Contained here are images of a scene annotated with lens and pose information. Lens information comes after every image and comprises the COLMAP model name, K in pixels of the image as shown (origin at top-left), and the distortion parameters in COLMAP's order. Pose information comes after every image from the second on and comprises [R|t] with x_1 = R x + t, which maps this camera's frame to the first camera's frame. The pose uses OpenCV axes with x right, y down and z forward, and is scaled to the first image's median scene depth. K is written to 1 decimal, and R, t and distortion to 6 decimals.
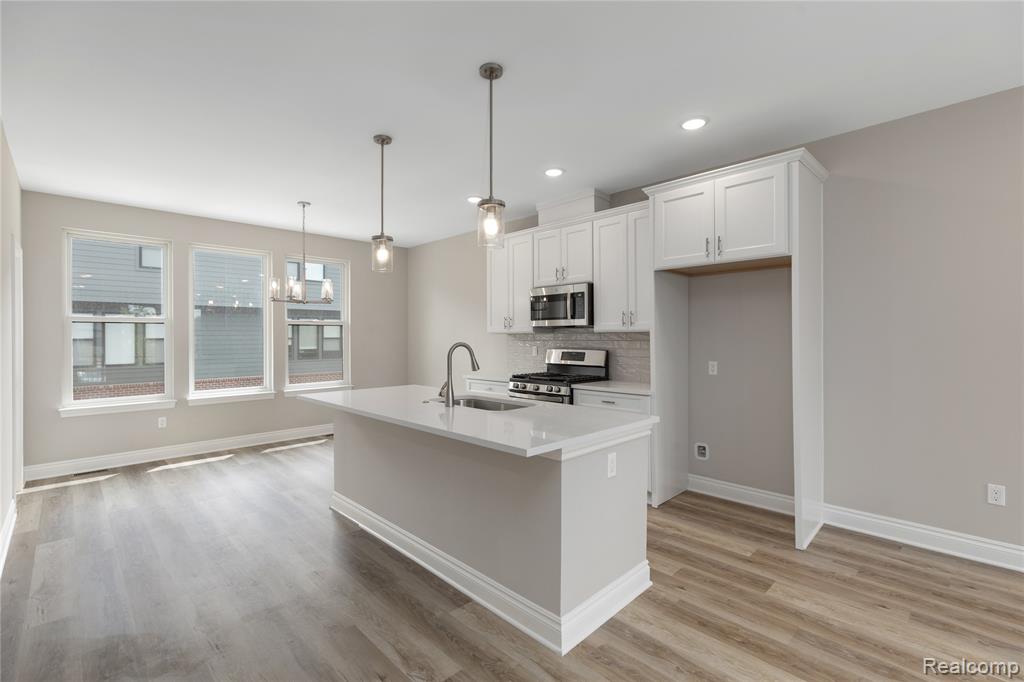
lens RADIAL K [[460.5, 0, 514.0], [0, 460.5, 338.5], [0, 0, 1]] dist [0.002583, -0.002975]
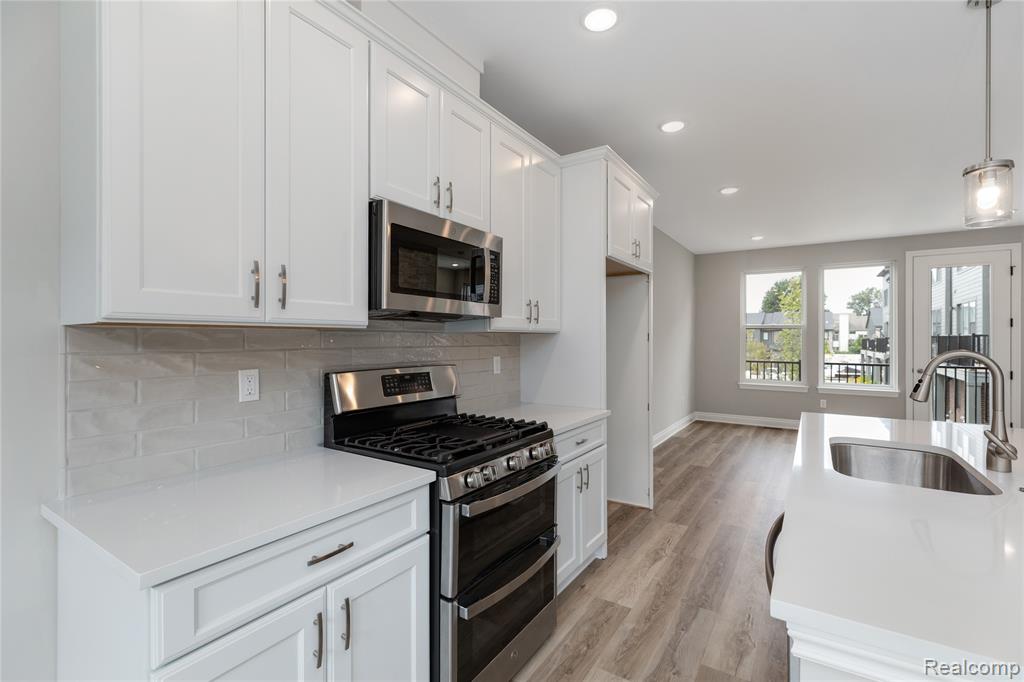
lens RADIAL K [[460.5, 0, 511.8], [0, 460.5, 338.5], [0, 0, 1]] dist [0.002583, -0.002975]
pose [[-0.221352, 0.006809, 0.975170, -0.109277], [0.001474, 0.999977, -0.006648, -0.000486], [-0.975193, -0.000034, -0.221357, 0.339850]]
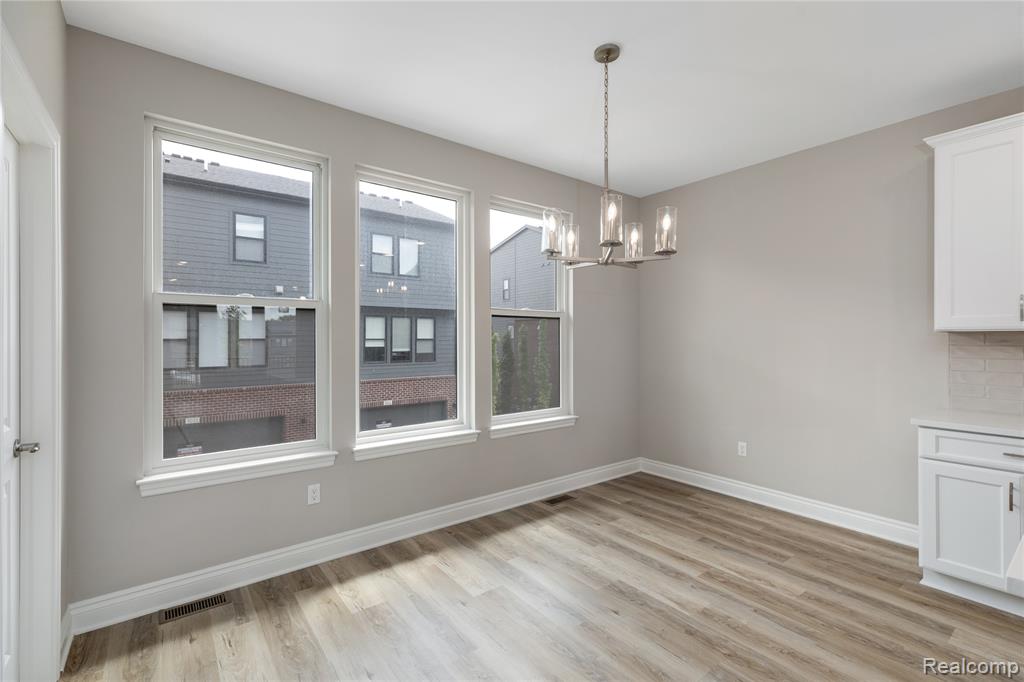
lens RADIAL K [[460.5, 0, 510.4], [0, 460.5, 340.2], [0, 0, 1]] dist [0.002583, -0.002975]
pose [[0.992327, 0.004645, -0.123551, -0.170389], [-0.004722, 0.999989, -0.000331, 0.000592], [0.123548, 0.000912, 0.992338, 0.179048]]
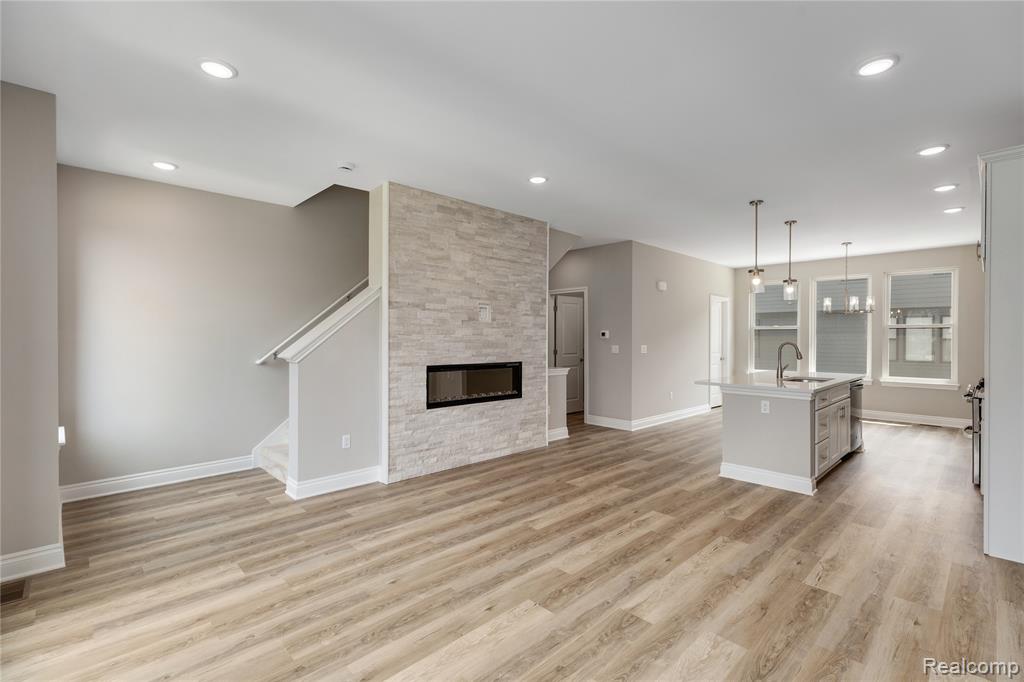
lens RADIAL K [[460.5, 0, 510.4], [0, 460.5, 339.0], [0, 0, 1]] dist [0.002583, -0.002975]
pose [[0.002991, 0.009830, -0.999947, 0.737602], [-0.001452, 0.999951, 0.009826, -0.007584], [0.999994, 0.001422, 0.003005, -0.018146]]
